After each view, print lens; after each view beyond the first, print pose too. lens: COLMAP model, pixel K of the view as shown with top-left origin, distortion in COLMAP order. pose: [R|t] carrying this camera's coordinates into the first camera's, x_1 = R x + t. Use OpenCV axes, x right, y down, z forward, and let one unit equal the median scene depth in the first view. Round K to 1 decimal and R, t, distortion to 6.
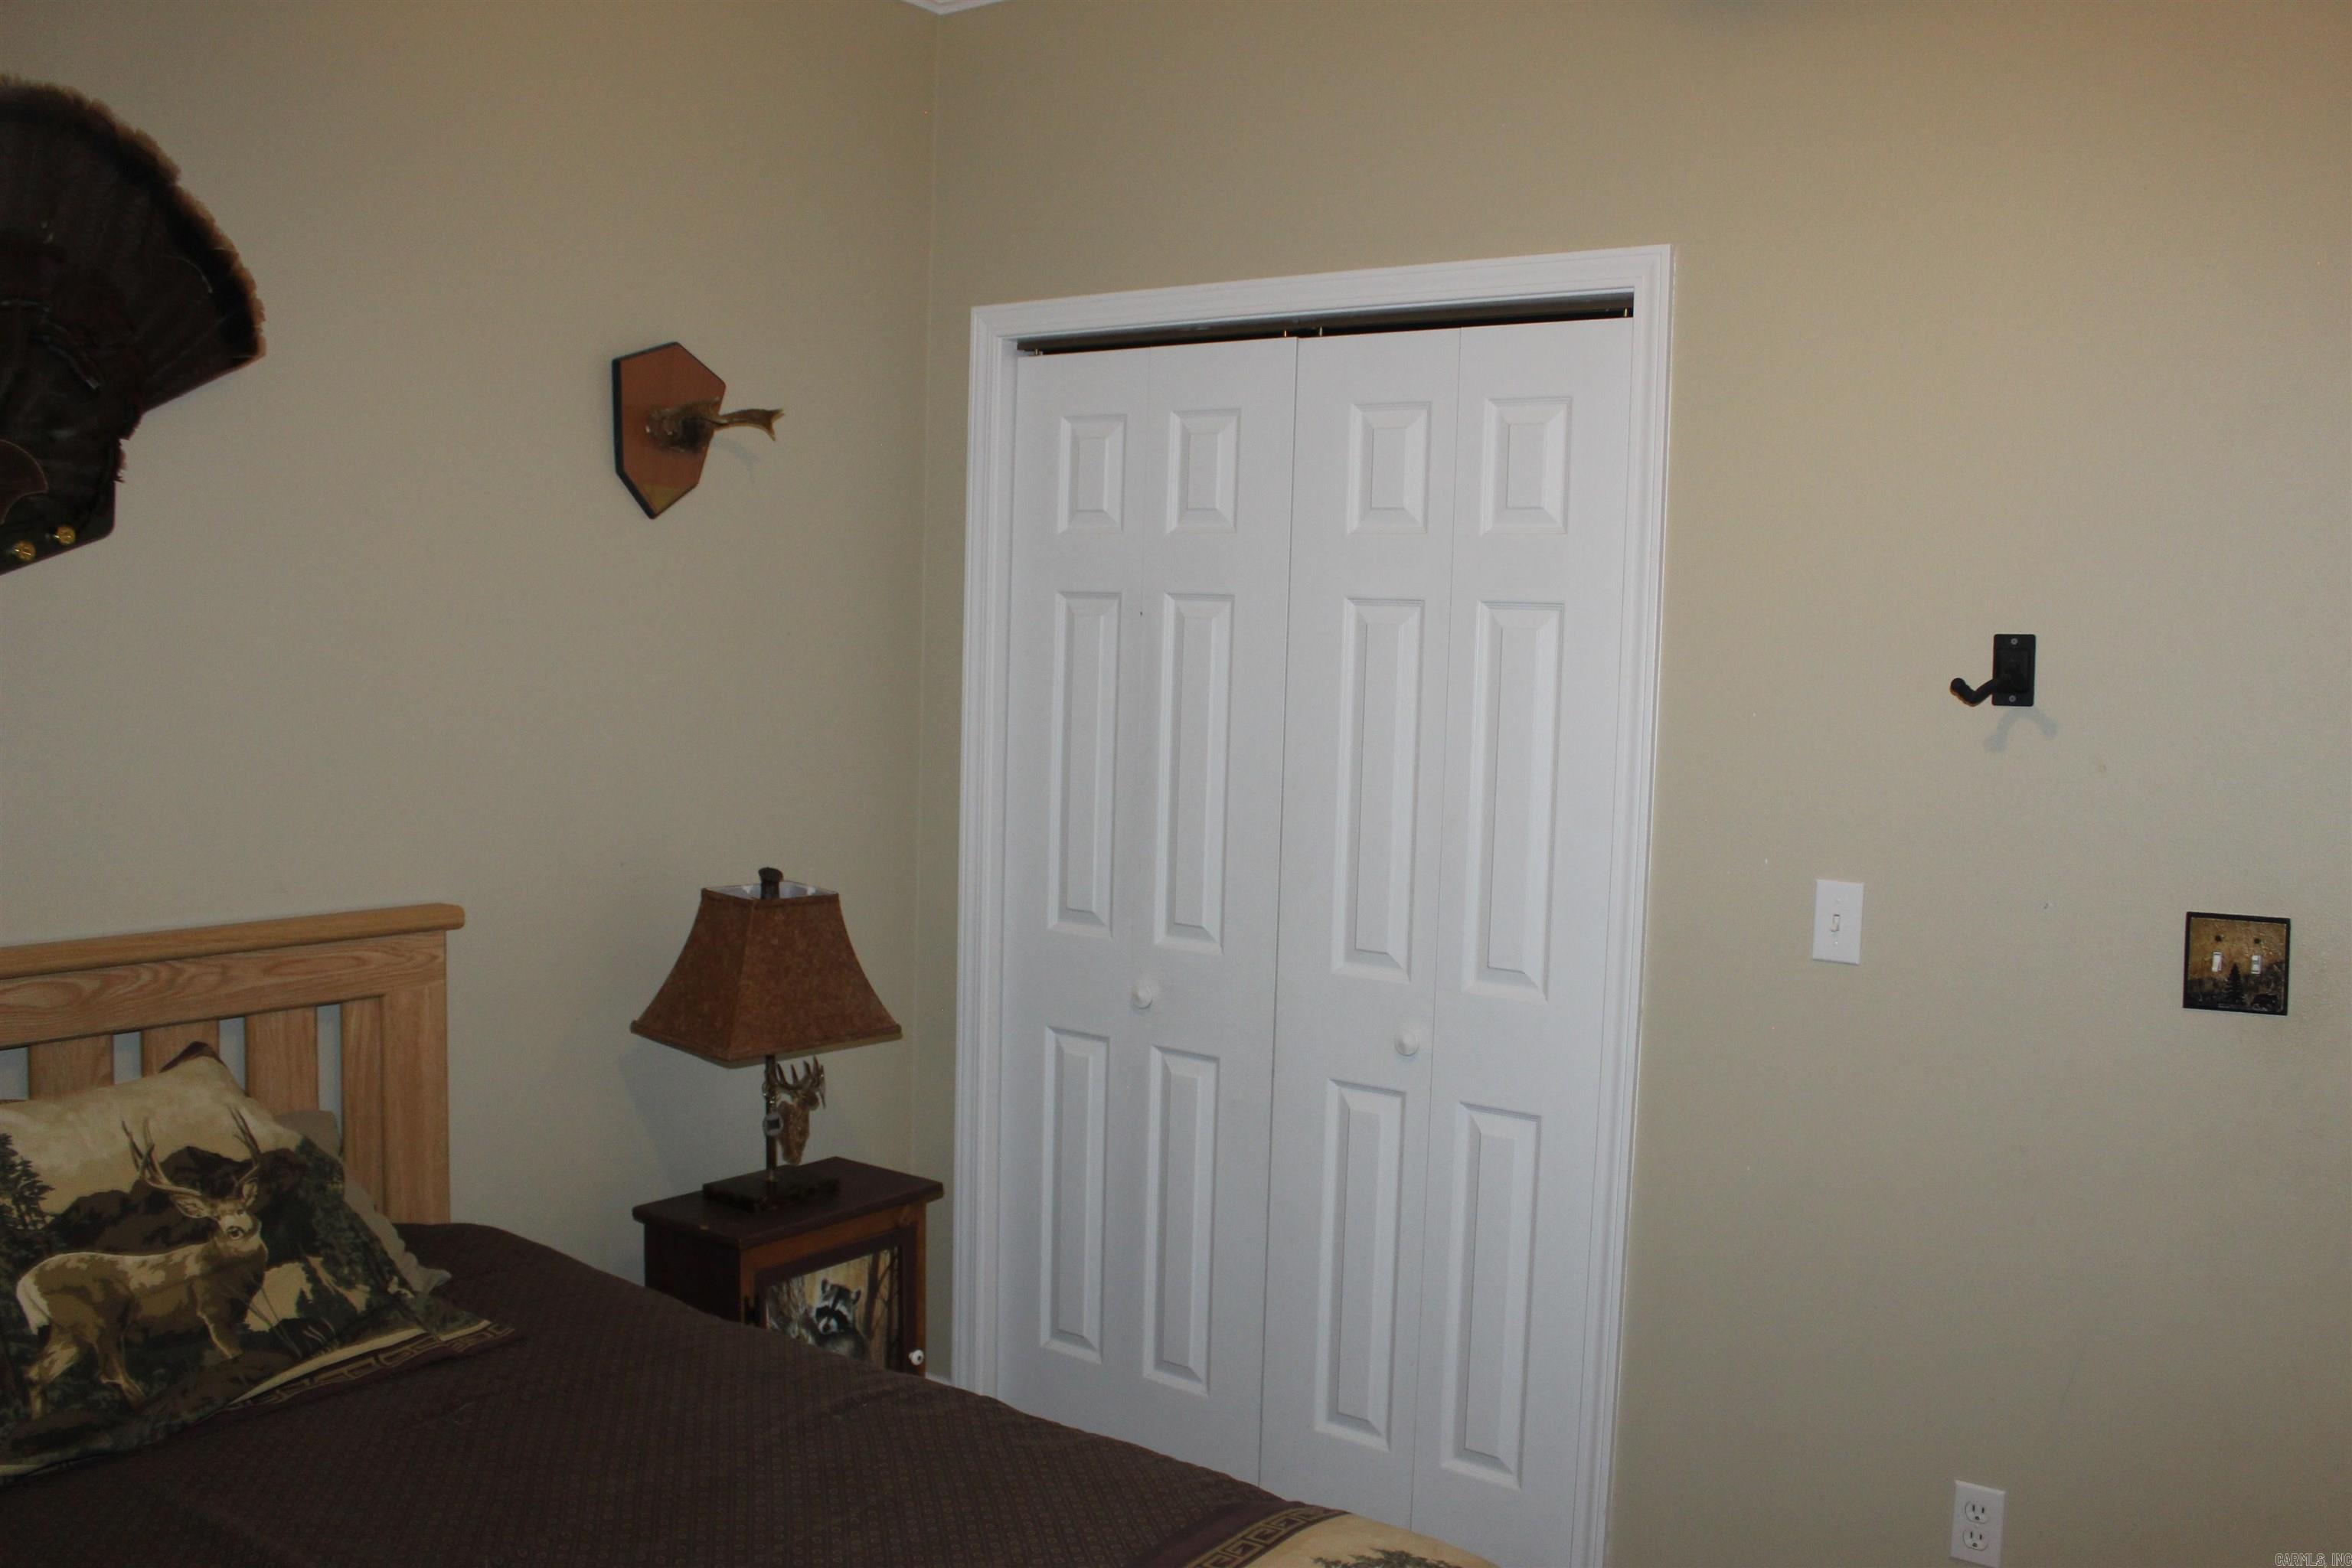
lens RADIAL K [[1958.3, 0, 1188.4], [0, 1958.3, 809.0], [0, 0, 1]] dist [-0.121437, 0.060896]
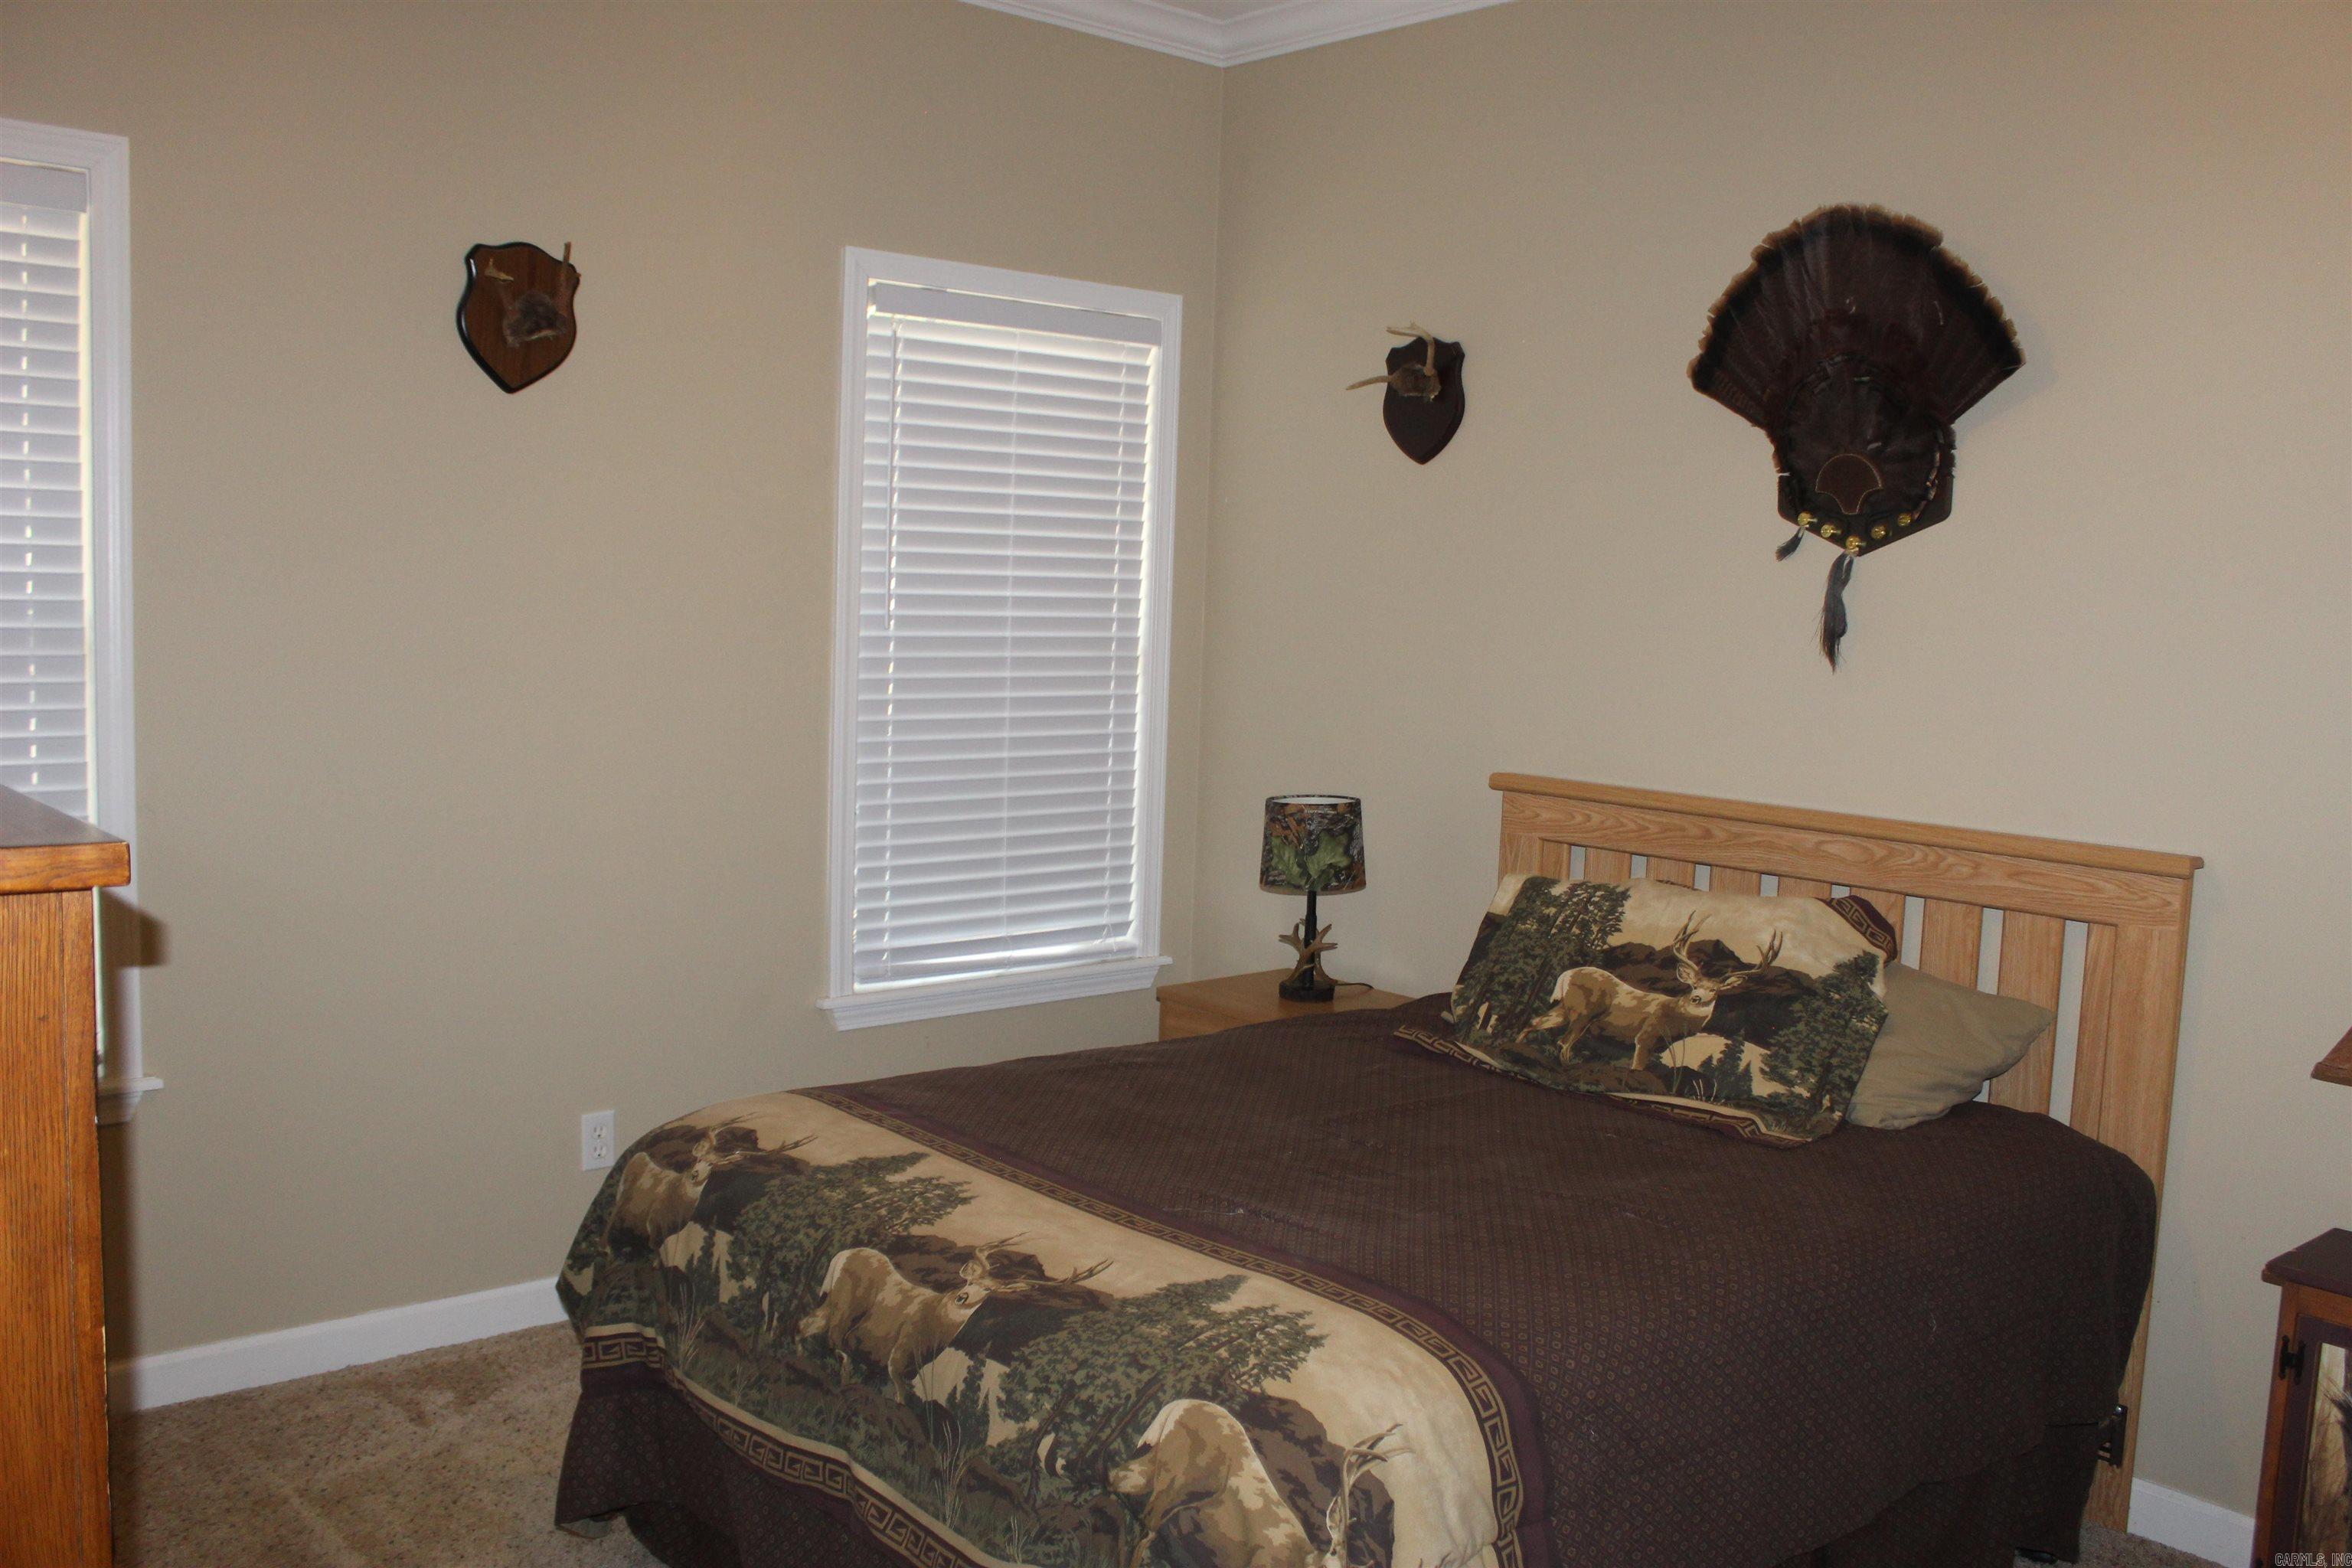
lens RADIAL K [[1958.3, 0, 1178.2], [0, 1958.3, 764.6], [0, 0, 1]] dist [-0.121437, 0.060896]
pose [[-0.223913, 0.054111, -0.973106, 0.840463], [-0.123277, 0.988866, 0.083353, -0.020780], [0.966781, 0.138625, -0.214749, 0.777859]]
